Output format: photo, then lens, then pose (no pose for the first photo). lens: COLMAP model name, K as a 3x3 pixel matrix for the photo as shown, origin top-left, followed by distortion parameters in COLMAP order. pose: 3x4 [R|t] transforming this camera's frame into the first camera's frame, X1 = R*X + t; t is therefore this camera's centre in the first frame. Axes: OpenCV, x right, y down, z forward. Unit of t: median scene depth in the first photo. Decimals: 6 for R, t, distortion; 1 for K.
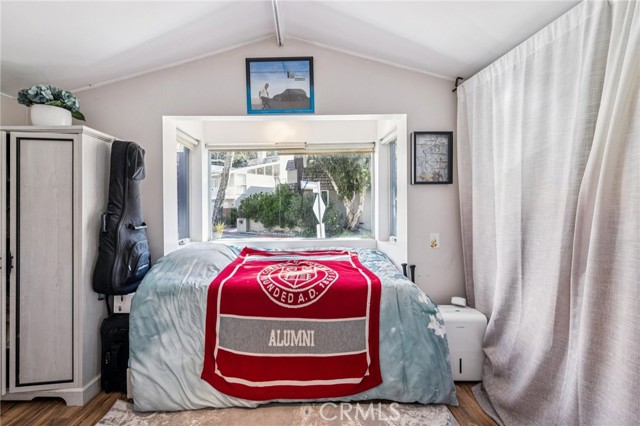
lens RADIAL K [[269.6, 0, 296.9], [0, 269.6, 211.7], [0, 0, 1]] dist [-0.008505, 0.000404]
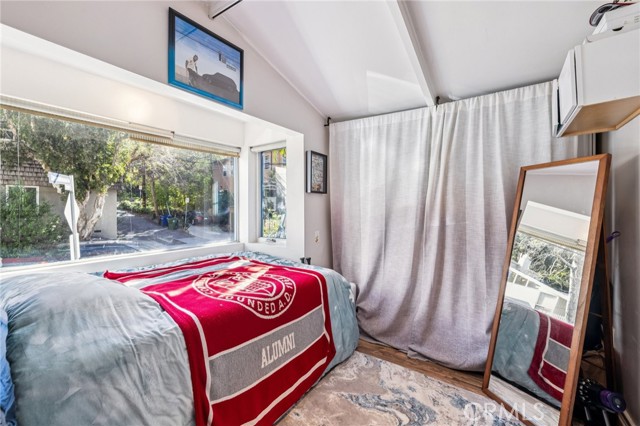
lens RADIAL K [[269.6, 0, 314.1], [0, 269.6, 210.5], [0, 0, 1]] dist [-0.008505, 0.000404]
pose [[0.571917, 0.002193, 0.820308, -0.687398], [0.013000, 0.999847, -0.011736, -0.004260], [-0.820208, 0.017376, 0.571801, 0.329115]]
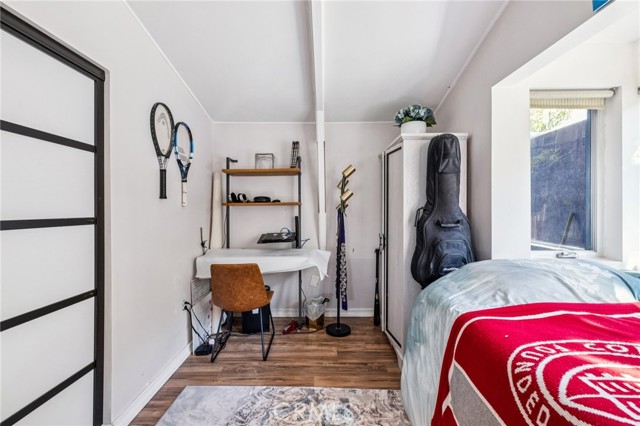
lens RADIAL K [[269.6, 0, 321.3], [0, 269.6, 208.8], [0, 0, 1]] dist [-0.008505, 0.000404]
pose [[0.024375, 0.015356, -0.999585, 0.364913], [-0.012466, 0.999809, 0.015056, -0.005518], [0.999625, 0.012094, 0.024561, 0.618144]]
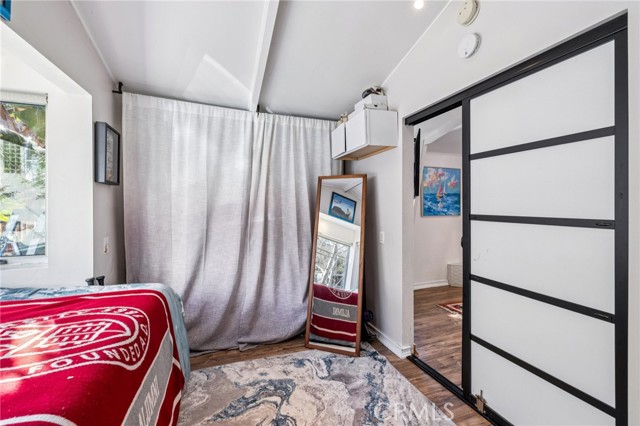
lens RADIAL K [[269.6, 0, 323.2], [0, 269.6, 208.2], [0, 0, 1]] dist [-0.008505, 0.000404]
pose [[-0.366412, 0.005893, 0.930434, -0.748410], [0.022947, 0.999733, 0.002705, -0.005046], [-0.930170, 0.022342, -0.366449, 0.788803]]
